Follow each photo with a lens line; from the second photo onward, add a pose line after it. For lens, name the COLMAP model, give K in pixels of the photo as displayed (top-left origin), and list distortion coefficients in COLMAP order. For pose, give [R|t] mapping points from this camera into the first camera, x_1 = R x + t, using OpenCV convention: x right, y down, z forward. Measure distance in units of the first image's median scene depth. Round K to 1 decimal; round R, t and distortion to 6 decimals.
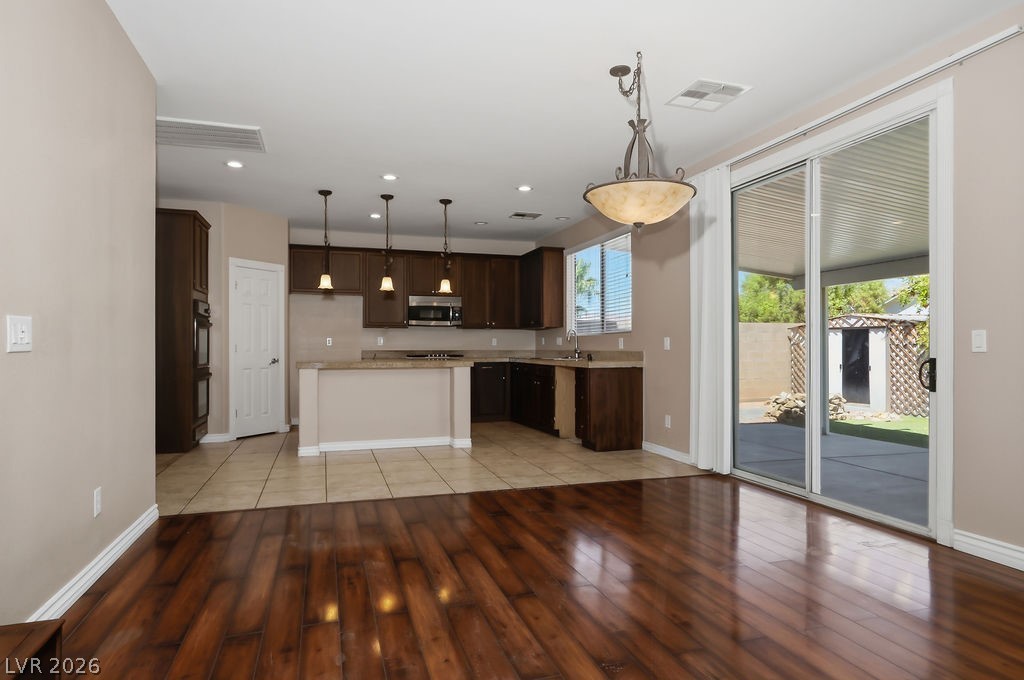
lens RADIAL K [[589.1, 0, 515.8], [0, 589.1, 340.8], [0, 0, 1]] dist [-0.004701, -0.000990]
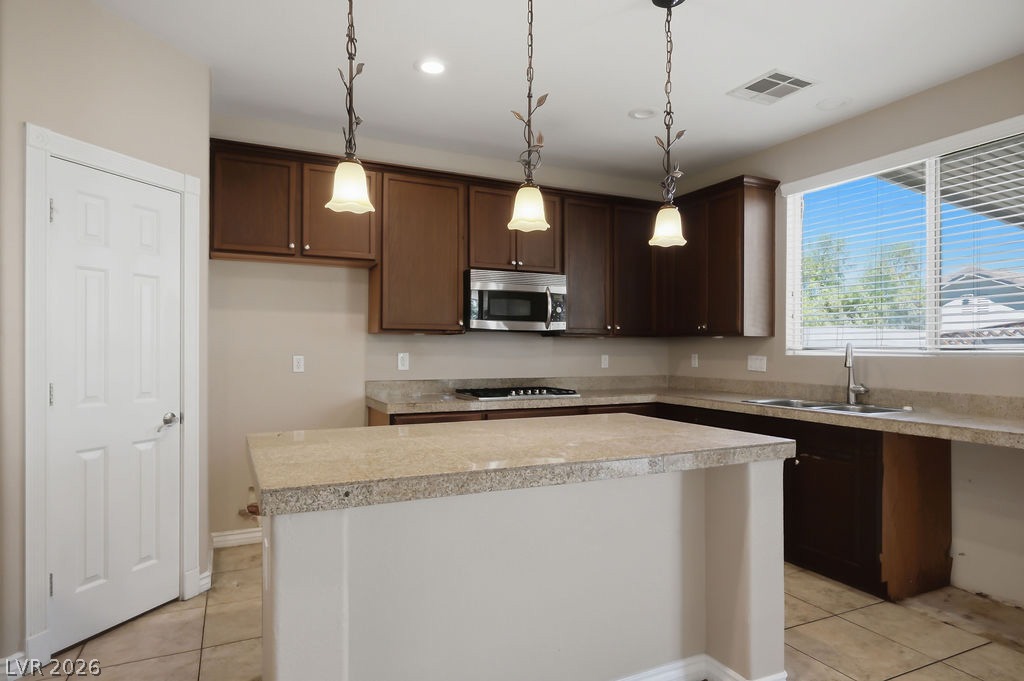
lens RADIAL K [[589.1, 0, 505.7], [0, 589.1, 343.4], [0, 0, 1]] dist [-0.004701, -0.000990]
pose [[0.992847, 0.005783, 0.119254, -0.213238], [-0.005659, 0.999983, -0.001379, -0.015423], [-0.119260, 0.000695, 0.992863, 0.524923]]
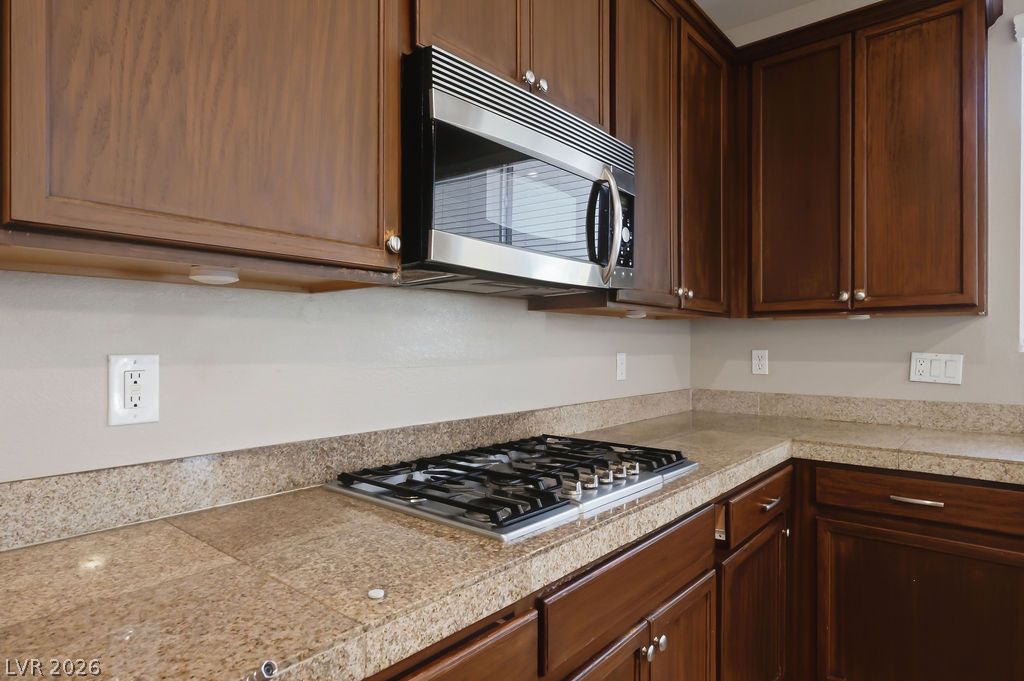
lens RADIAL K [[589.1, 0, 513.6], [0, 589.1, 340.4], [0, 0, 1]] dist [-0.004701, -0.000990]
pose [[0.850818, 0.005491, 0.525431, -0.237735], [-0.006136, 0.999981, -0.000514, -0.010926], [-0.525424, -0.002786, 0.850836, 0.893458]]
